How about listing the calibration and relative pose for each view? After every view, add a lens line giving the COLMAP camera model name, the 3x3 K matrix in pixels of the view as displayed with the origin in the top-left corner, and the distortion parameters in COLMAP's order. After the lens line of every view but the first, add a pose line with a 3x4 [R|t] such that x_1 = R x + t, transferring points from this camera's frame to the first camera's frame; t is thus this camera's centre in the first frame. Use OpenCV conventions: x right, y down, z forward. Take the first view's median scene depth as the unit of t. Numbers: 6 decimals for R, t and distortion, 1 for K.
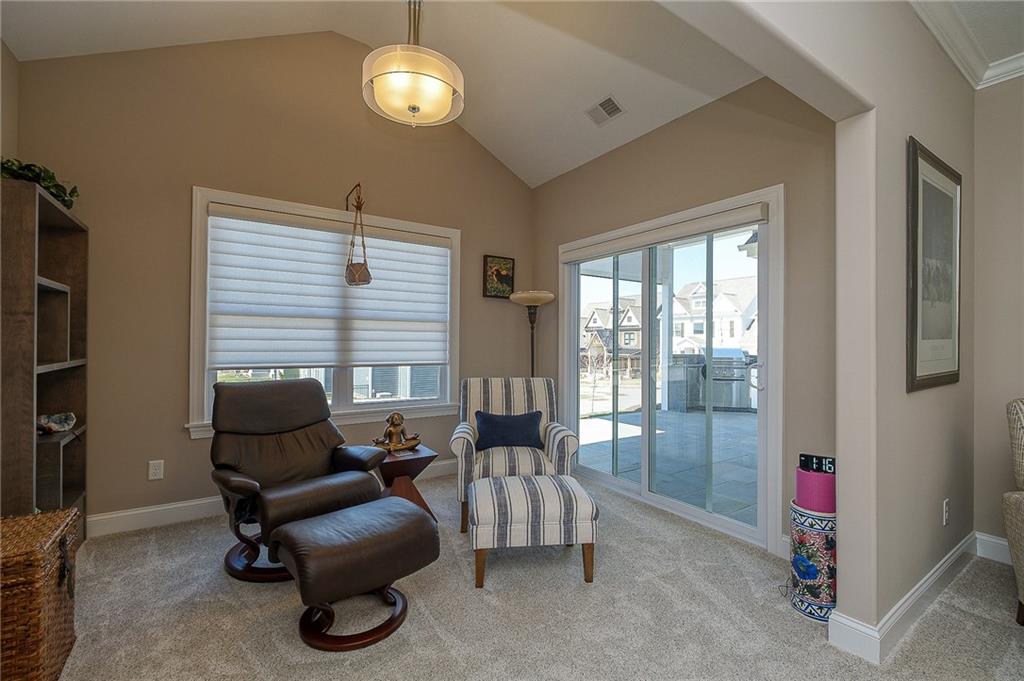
lens RADIAL K [[445.0, 0, 513.7], [0, 445.0, 337.5], [0, 0, 1]] dist [-0.009608, 0.000003]
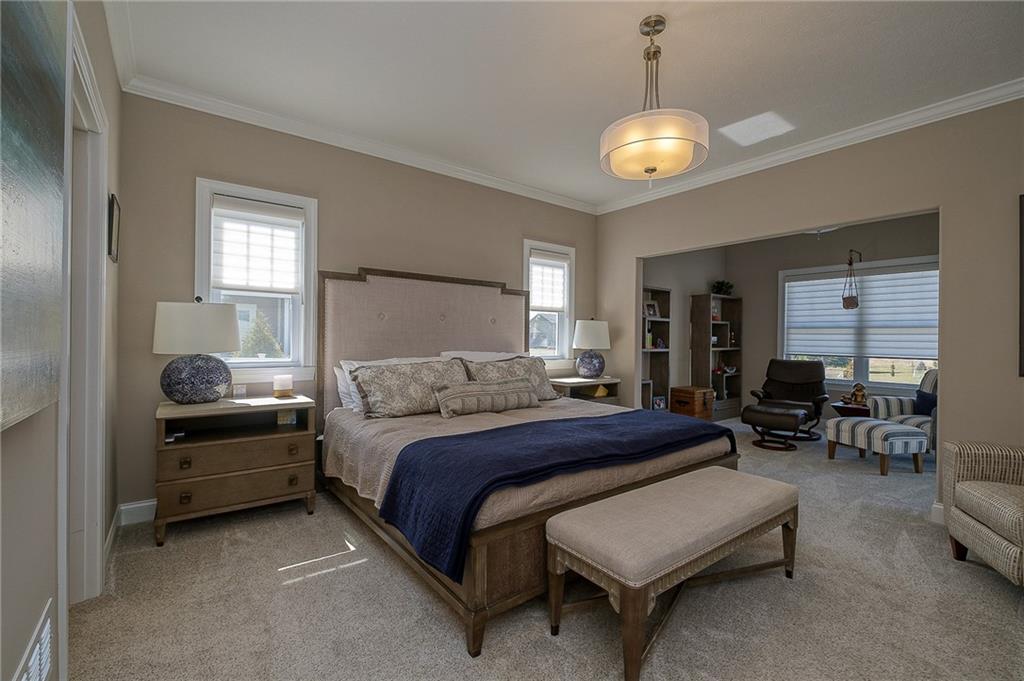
lens RADIAL K [[445.0, 0, 515.8], [0, 445.0, 343.3], [0, 0, 1]] dist [-0.009608, 0.000003]
pose [[0.048106, 0.002744, -0.998838, 1.356798], [-0.003759, 0.999990, 0.002567, 0.017533], [0.998835, 0.003631, 0.048115, -0.396224]]
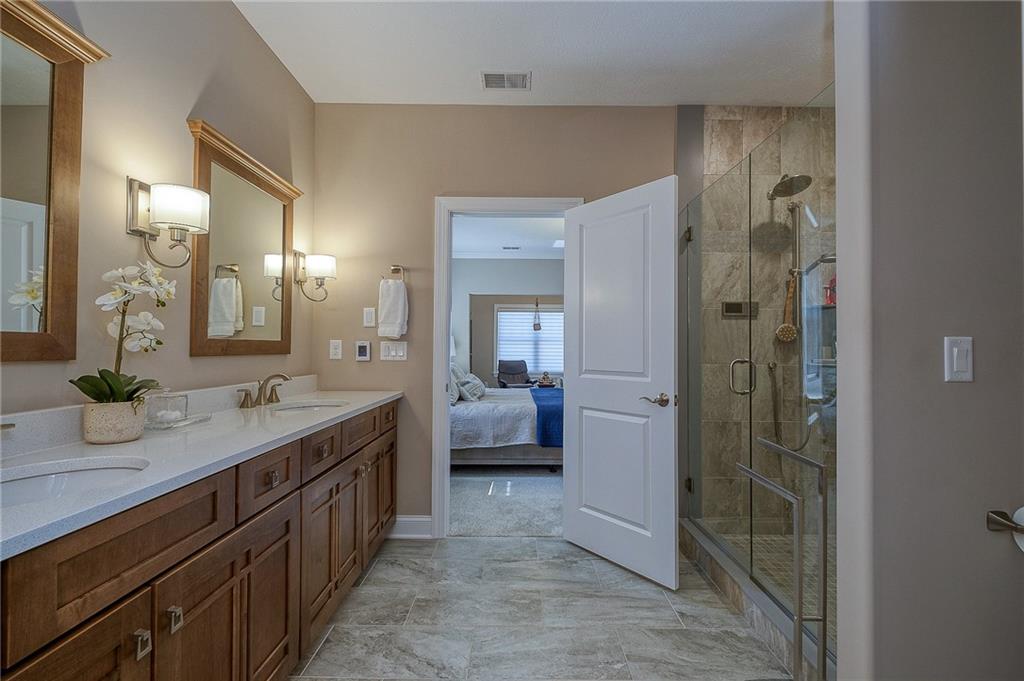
lens RADIAL K [[445.0, 0, 514.0], [0, 445.0, 342.6], [0, 0, 1]] dist [-0.009608, 0.000003]
pose [[0.820970, -0.002307, -0.570967, 1.344757], [-0.004236, 0.999940, -0.010131, -0.002387], [0.570956, 0.010736, 0.820911, -1.714881]]
